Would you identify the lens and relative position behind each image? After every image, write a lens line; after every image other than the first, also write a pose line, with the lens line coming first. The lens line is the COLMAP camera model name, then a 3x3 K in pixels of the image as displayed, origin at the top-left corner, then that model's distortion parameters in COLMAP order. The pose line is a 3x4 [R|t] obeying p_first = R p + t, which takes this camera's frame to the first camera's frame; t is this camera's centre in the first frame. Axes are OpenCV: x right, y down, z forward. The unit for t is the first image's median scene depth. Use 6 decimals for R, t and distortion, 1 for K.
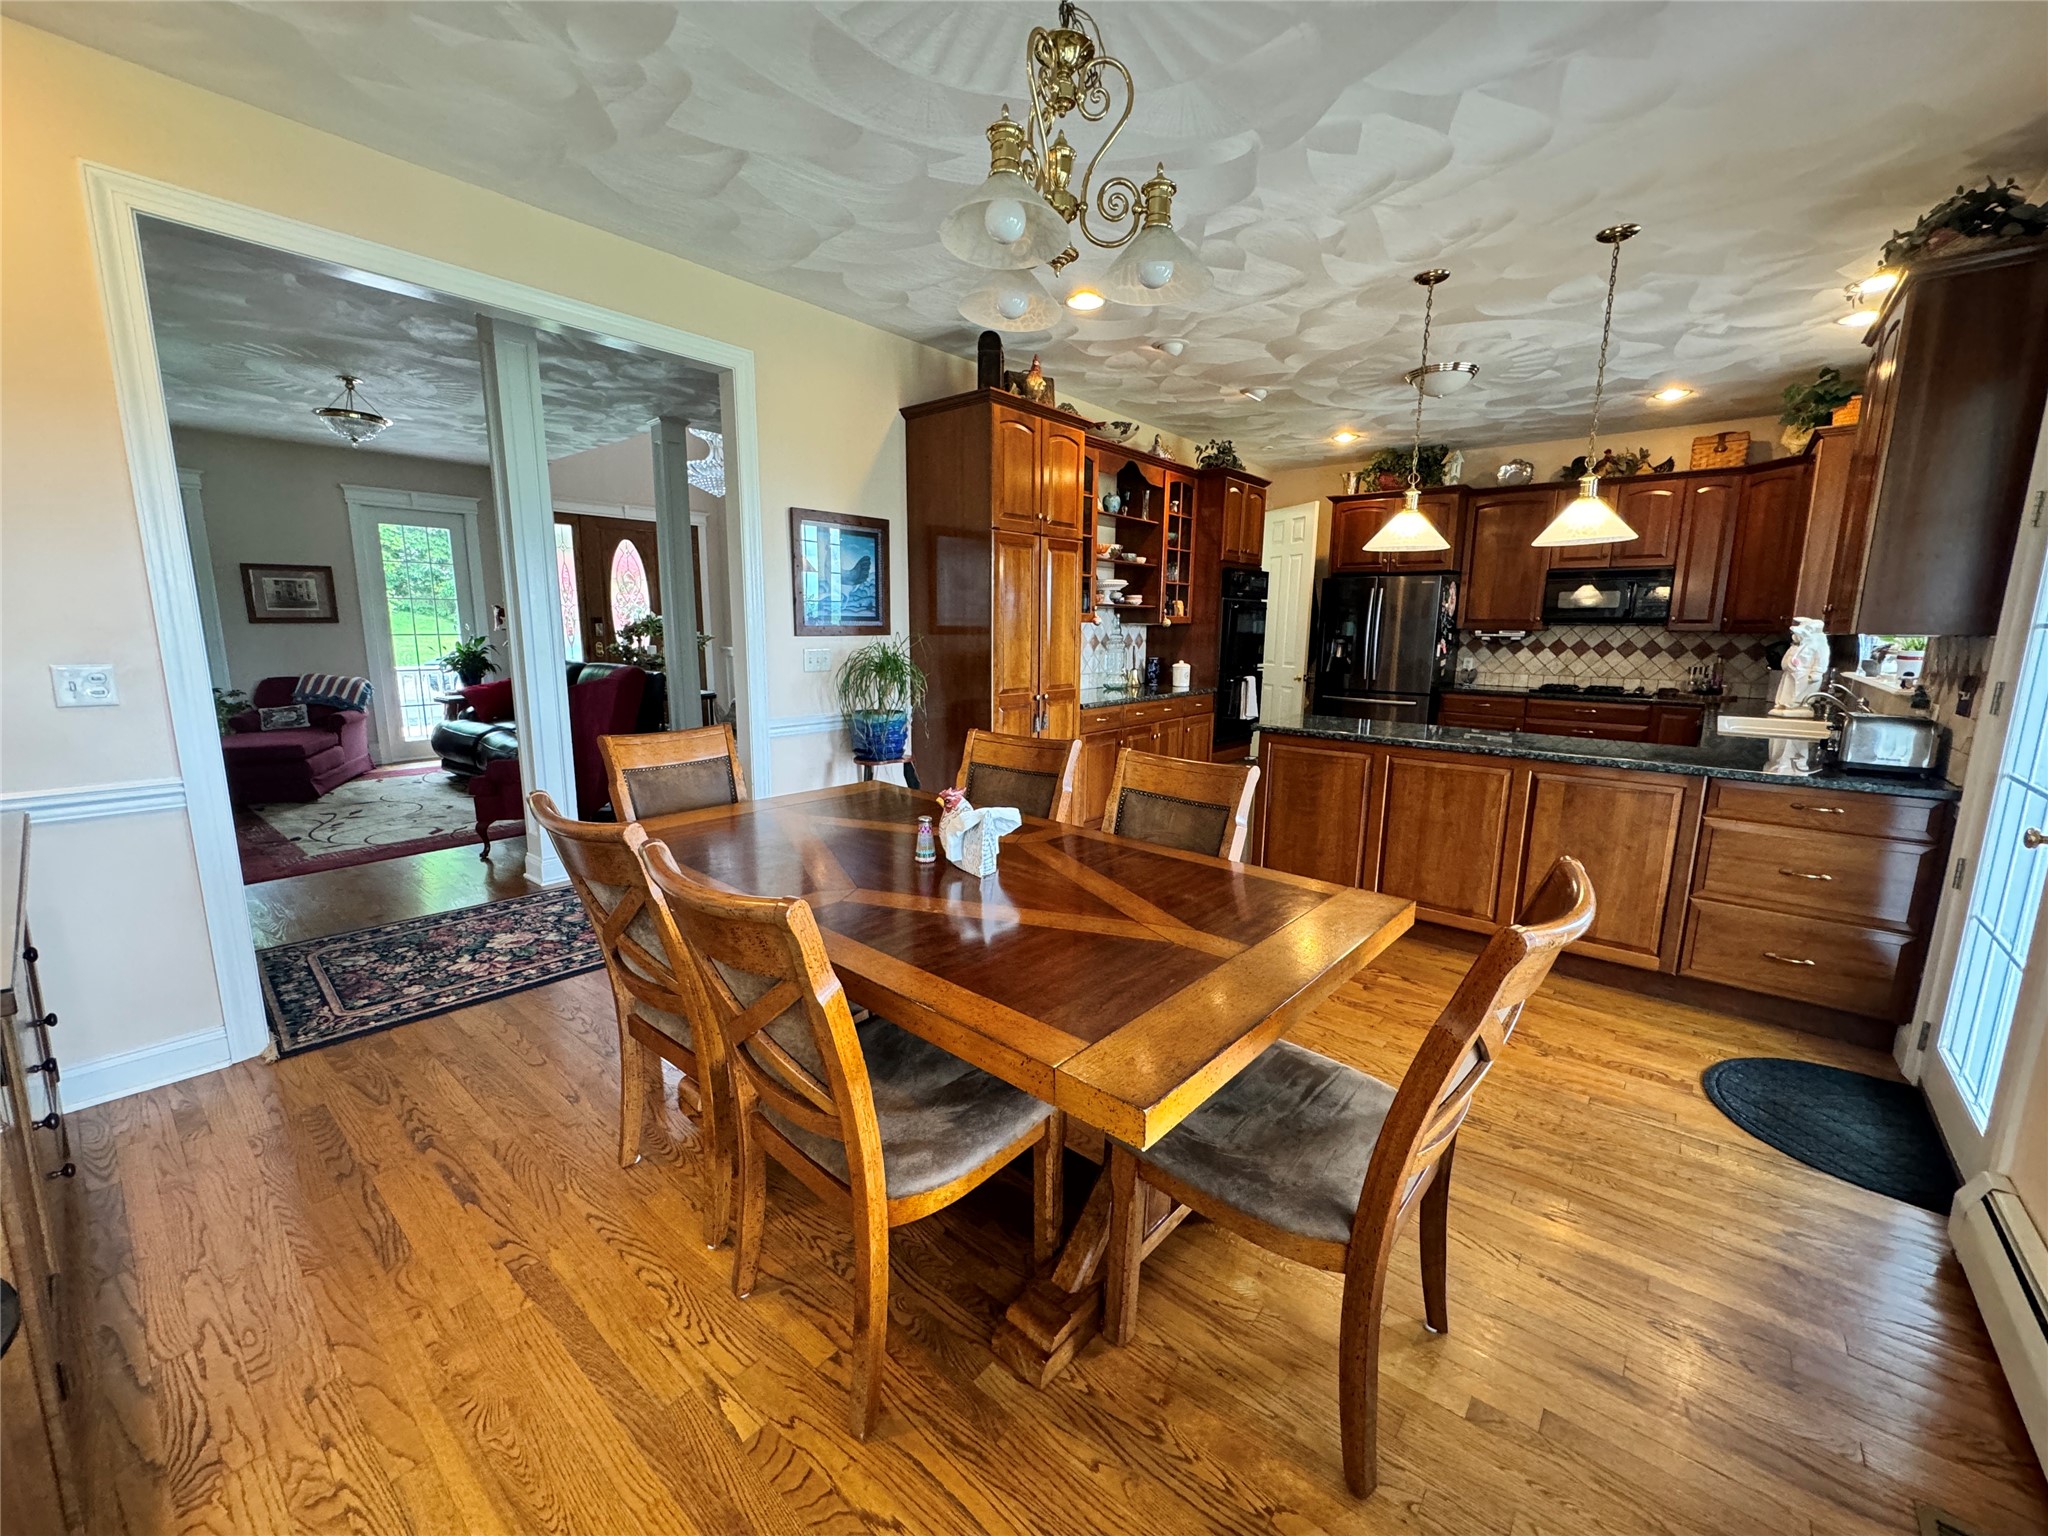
lens RADIAL K [[817.1, 0, 1027.7], [0, 817.1, 764.6], [0, 0, 1]] dist [0.001121, -0.000364]
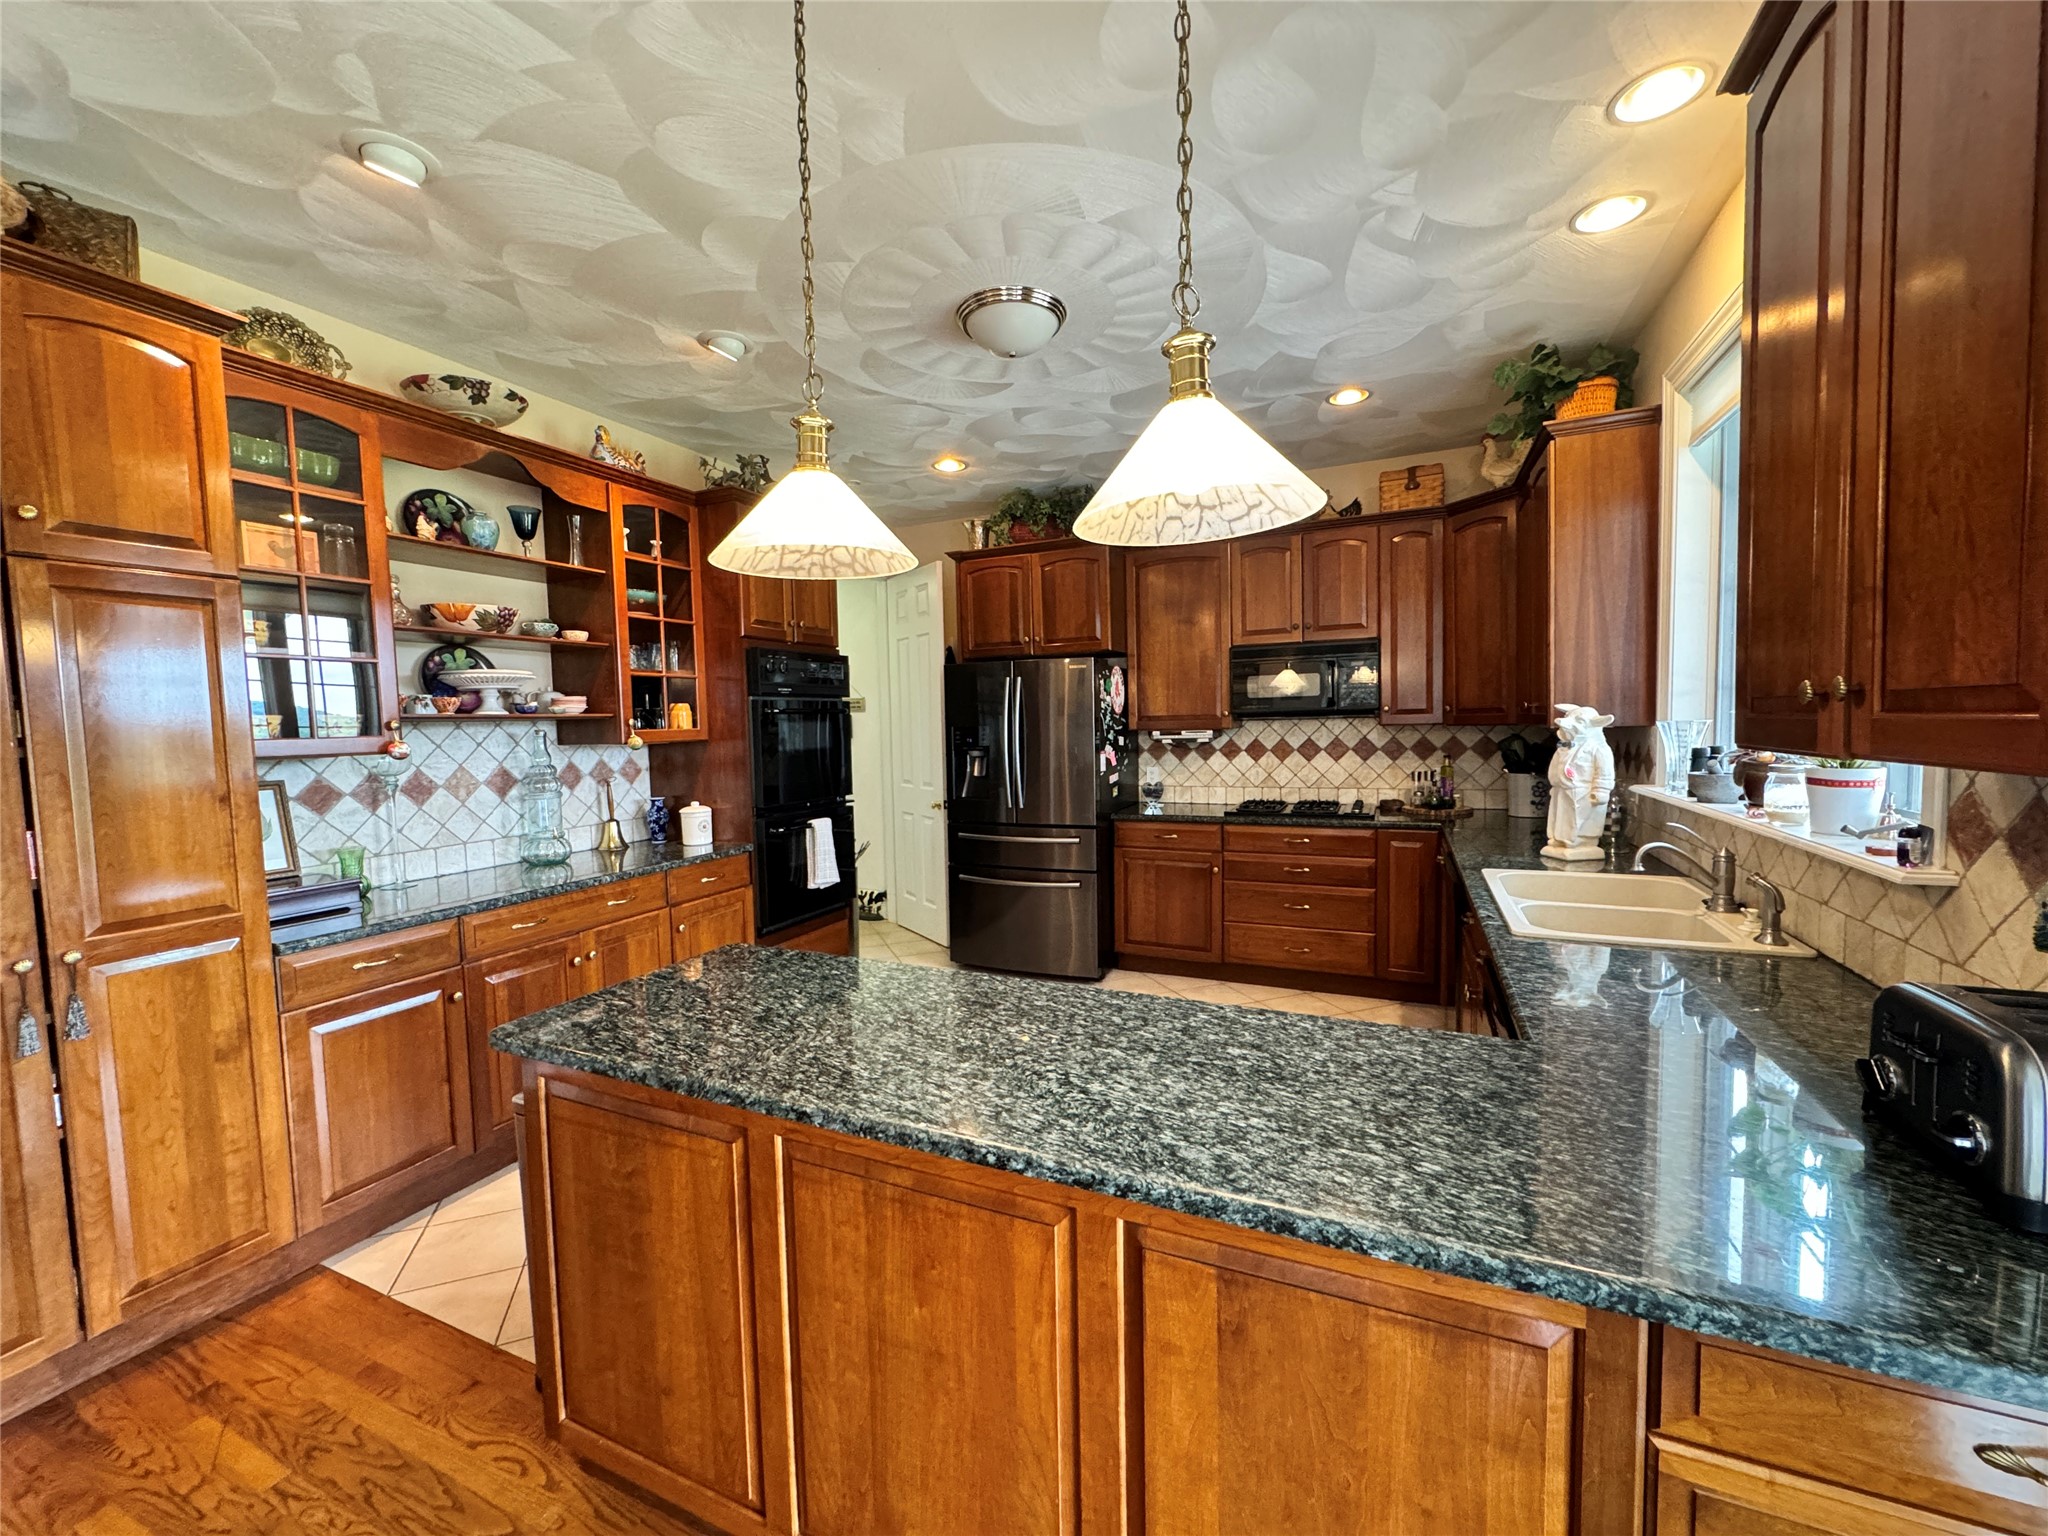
lens RADIAL K [[817.1, 0, 1024.9], [0, 817.1, 769.0], [0, 0, 1]] dist [0.001121, -0.000364]
pose [[0.964404, -0.050347, 0.259596, 0.282612], [0.079159, 0.991655, -0.101752, -0.075248], [-0.252307, 0.118679, 0.960342, 0.382509]]
